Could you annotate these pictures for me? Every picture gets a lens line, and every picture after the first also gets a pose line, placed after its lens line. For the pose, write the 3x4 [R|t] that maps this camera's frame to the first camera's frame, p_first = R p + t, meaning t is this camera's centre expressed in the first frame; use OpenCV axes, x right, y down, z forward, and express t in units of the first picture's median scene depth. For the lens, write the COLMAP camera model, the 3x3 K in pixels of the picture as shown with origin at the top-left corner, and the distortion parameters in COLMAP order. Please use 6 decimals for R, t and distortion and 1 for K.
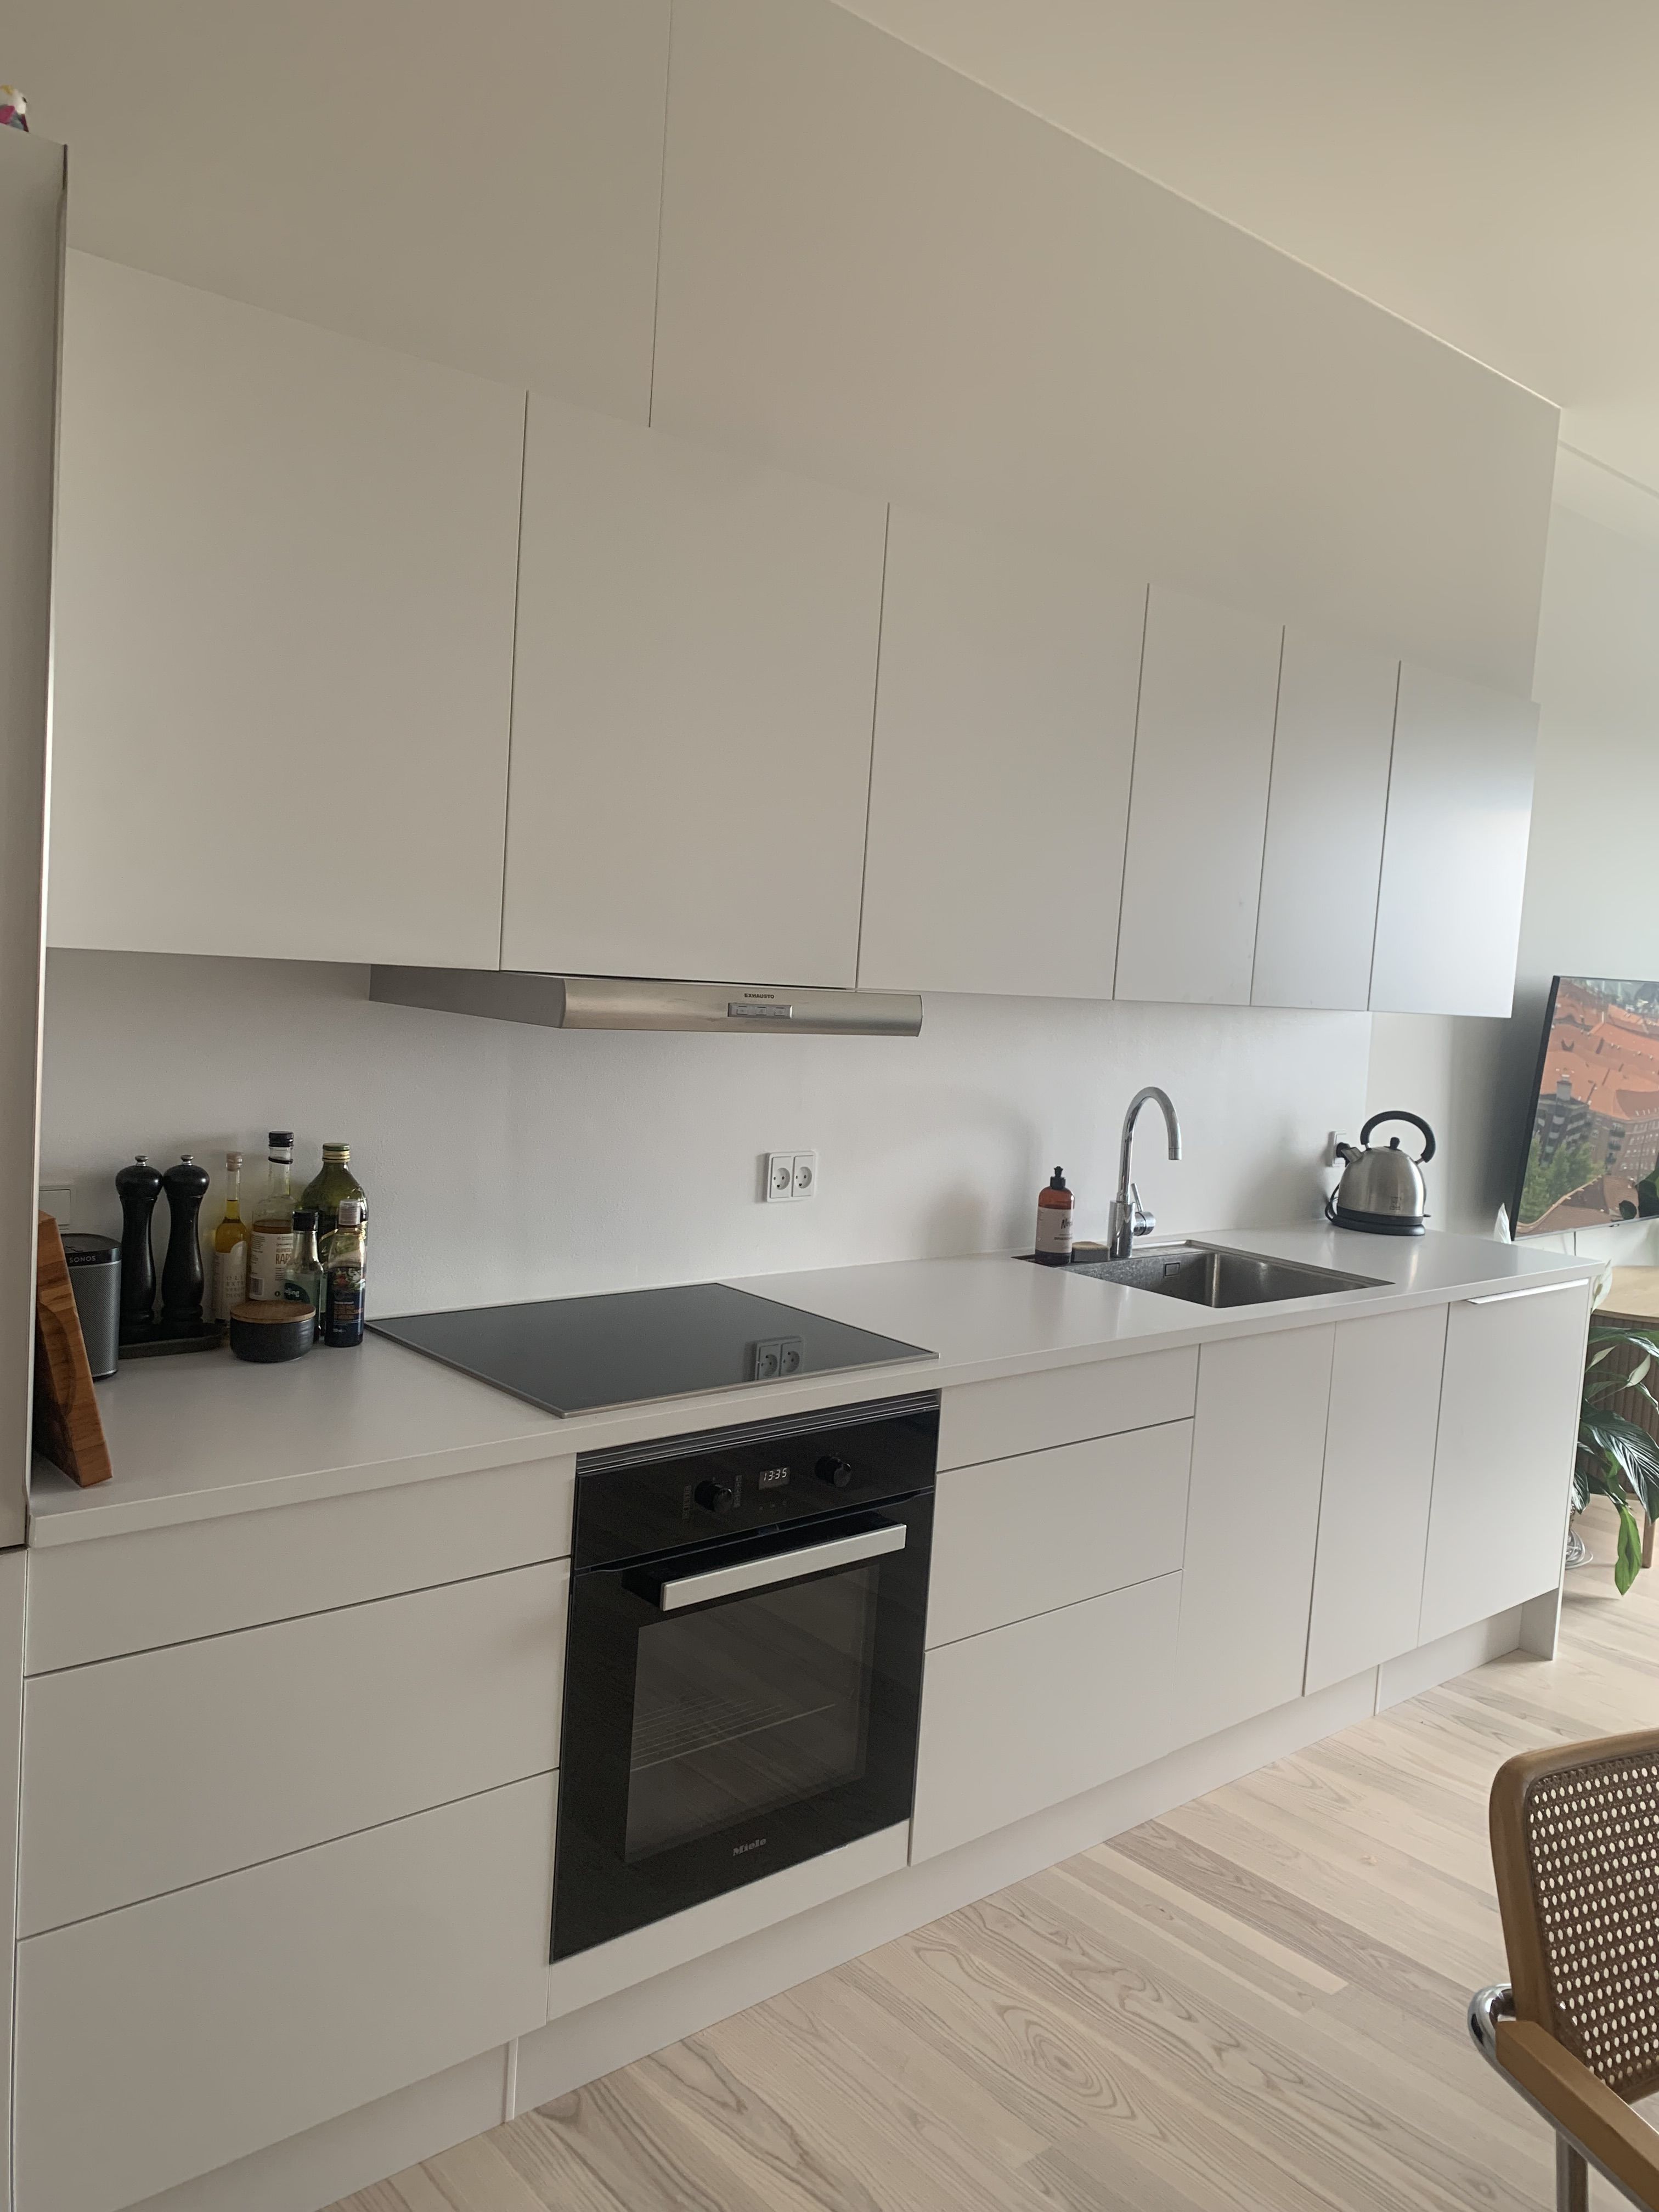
lens RADIAL K [[1685.2, 0, 828.4], [0, 1685.2, 1098.0], [0, 0, 1]] dist [0.013174, -0.011696]
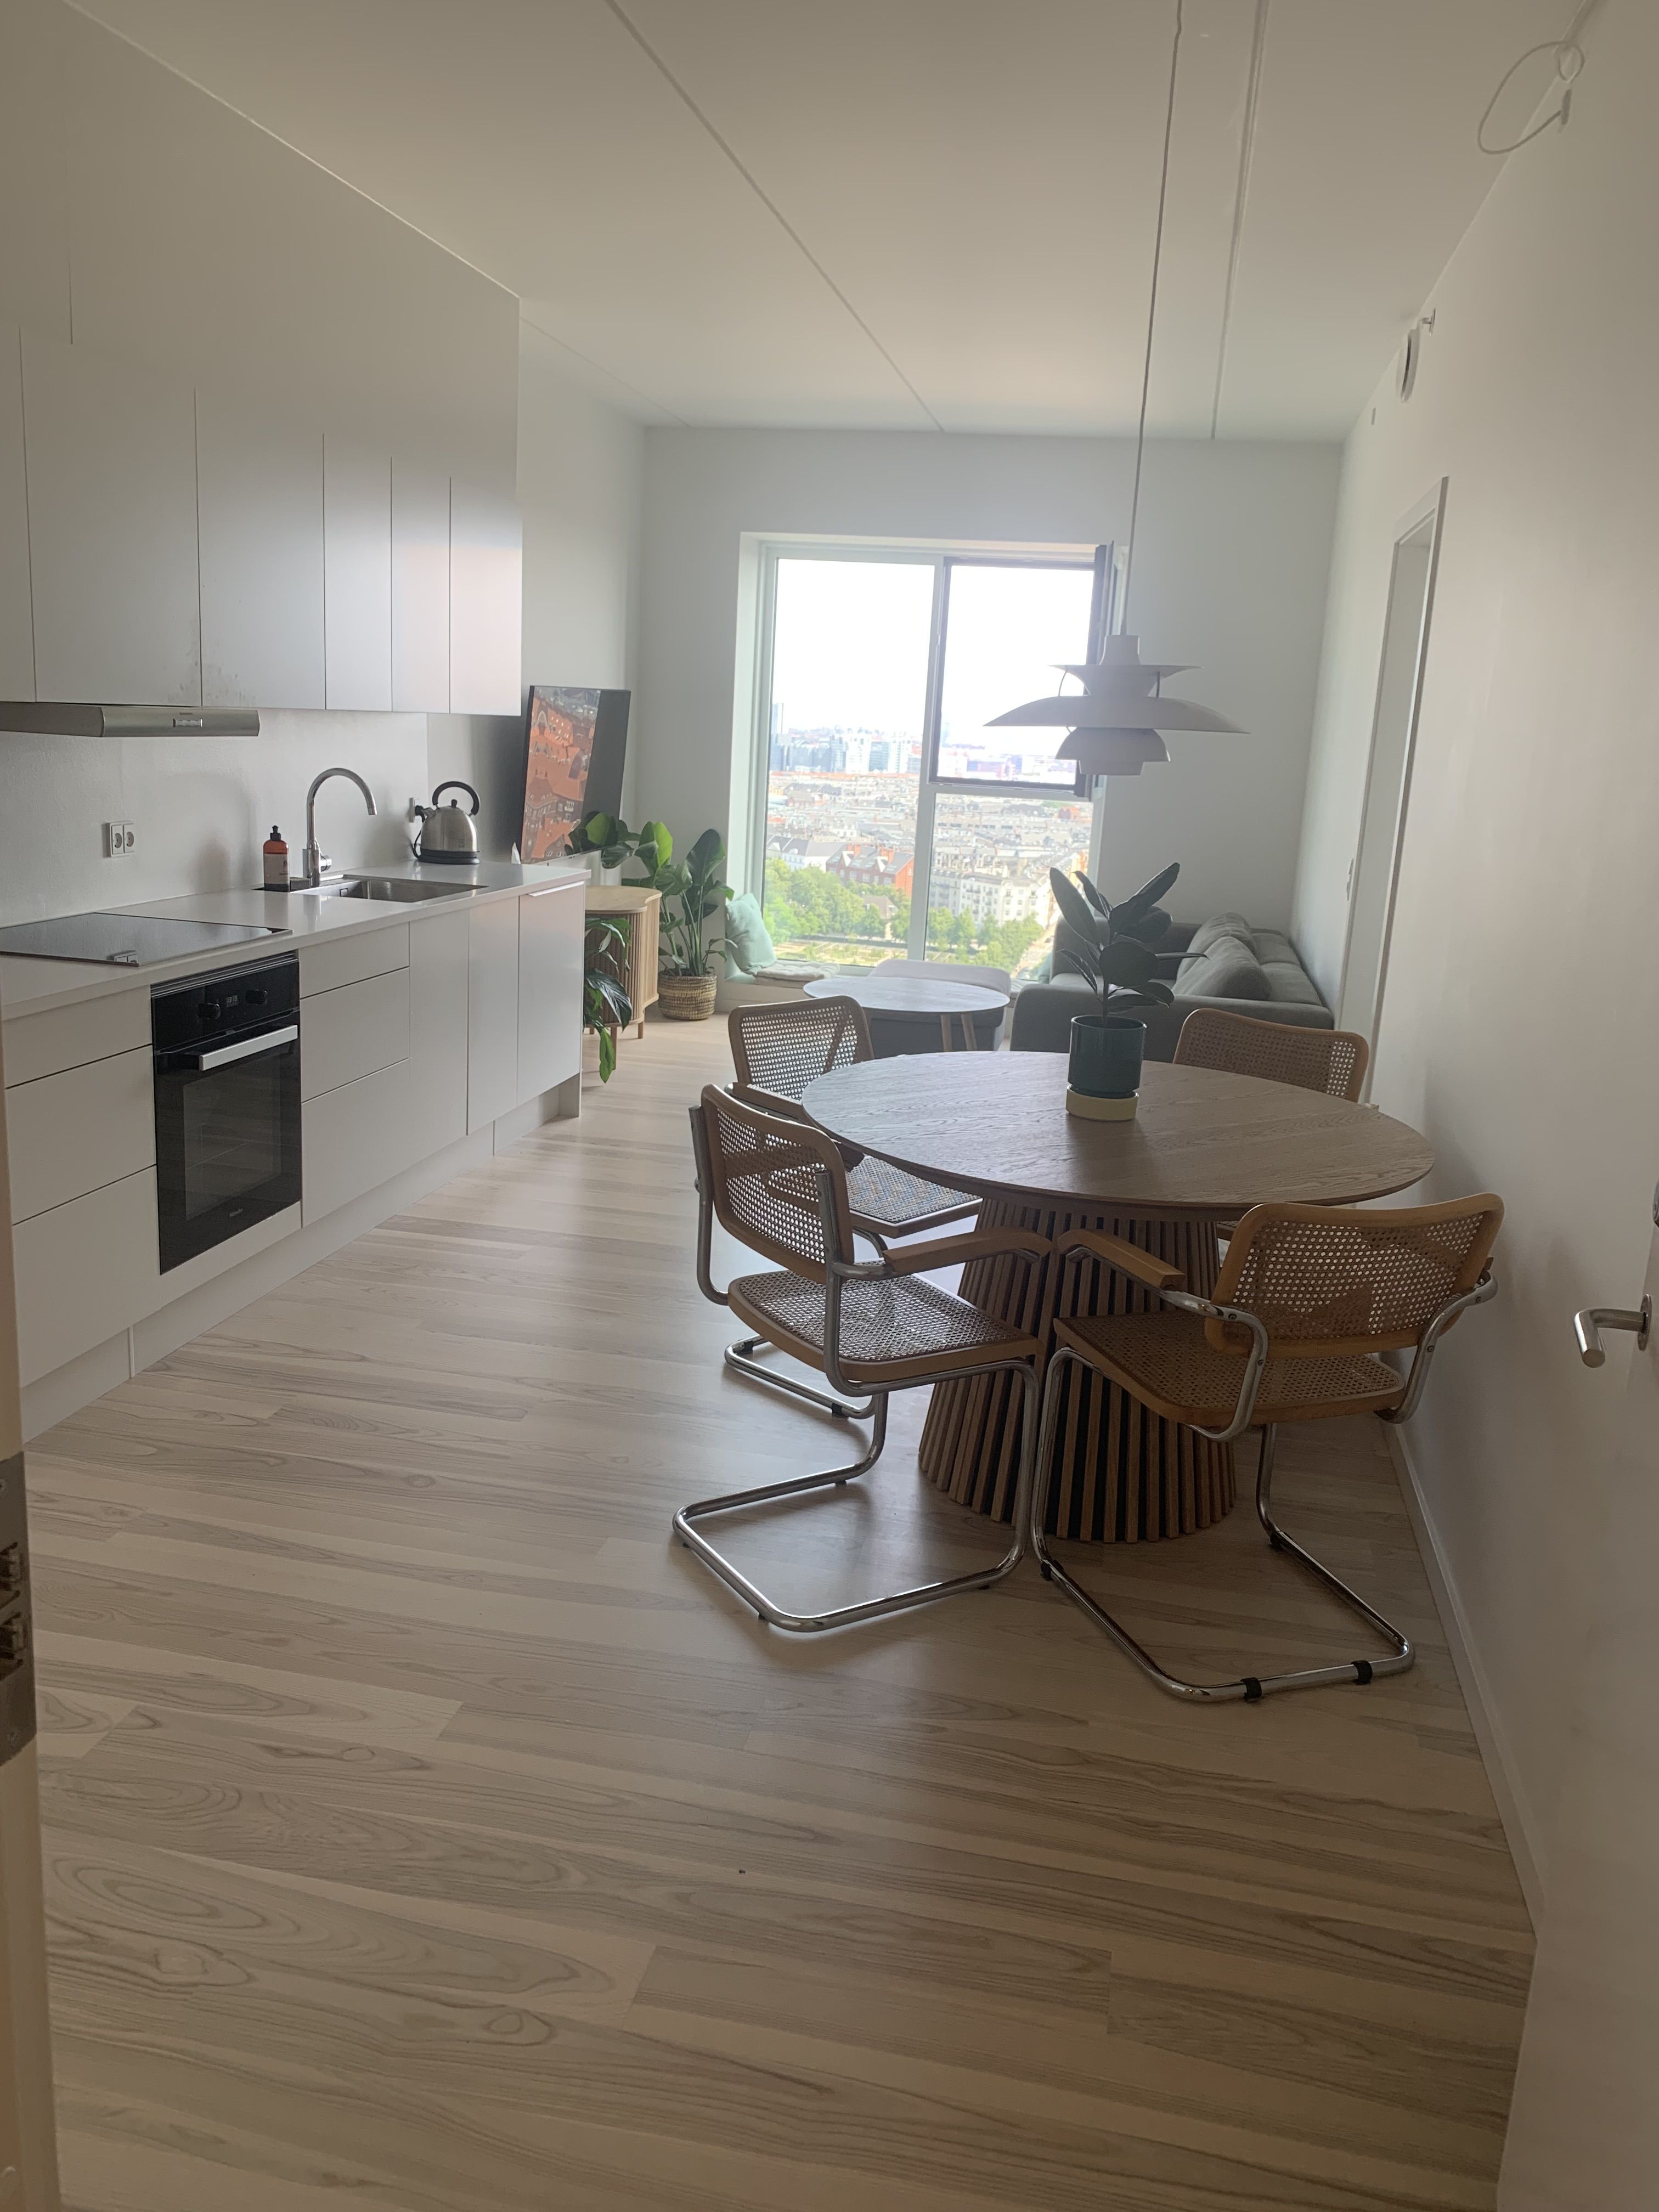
lens RADIAL K [[1685.2, 0, 817.6], [0, 1685.2, 1103.1], [0, 0, 1]] dist [0.013174, -0.011696]
pose [[0.802347, -0.153209, 0.576859, -0.378253], [0.045463, 0.979373, 0.196879, 0.009054], [-0.595124, -0.131739, 0.792762, -0.501052]]
